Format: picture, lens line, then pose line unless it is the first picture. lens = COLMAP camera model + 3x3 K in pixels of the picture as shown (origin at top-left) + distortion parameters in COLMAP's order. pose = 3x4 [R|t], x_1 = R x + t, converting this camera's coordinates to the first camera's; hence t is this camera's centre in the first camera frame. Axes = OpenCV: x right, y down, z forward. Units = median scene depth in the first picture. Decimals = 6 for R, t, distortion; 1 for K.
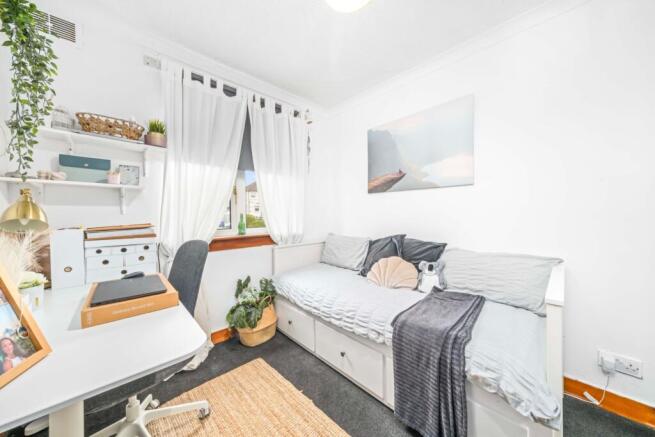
lens RADIAL K [[228.1, 0, 329.9], [0, 228.1, 218.8], [0, 0, 1]] dist [0.000328, 0.000001]
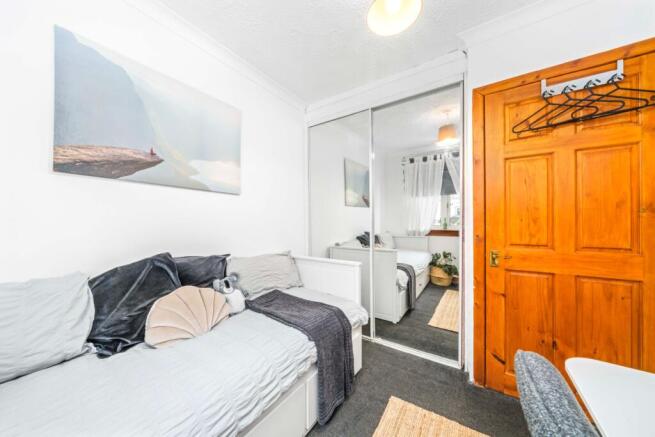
lens RADIAL K [[228.1, 0, 329.9], [0, 228.1, 218.8], [0, 0, 1]] dist [0.000328, 0.000001]
pose [[-0.212060, 0.017316, 0.977103, -0.418953], [0.005480, 0.999848, -0.016530, -0.014714], [-0.977241, 0.001849, -0.212123, 0.684998]]
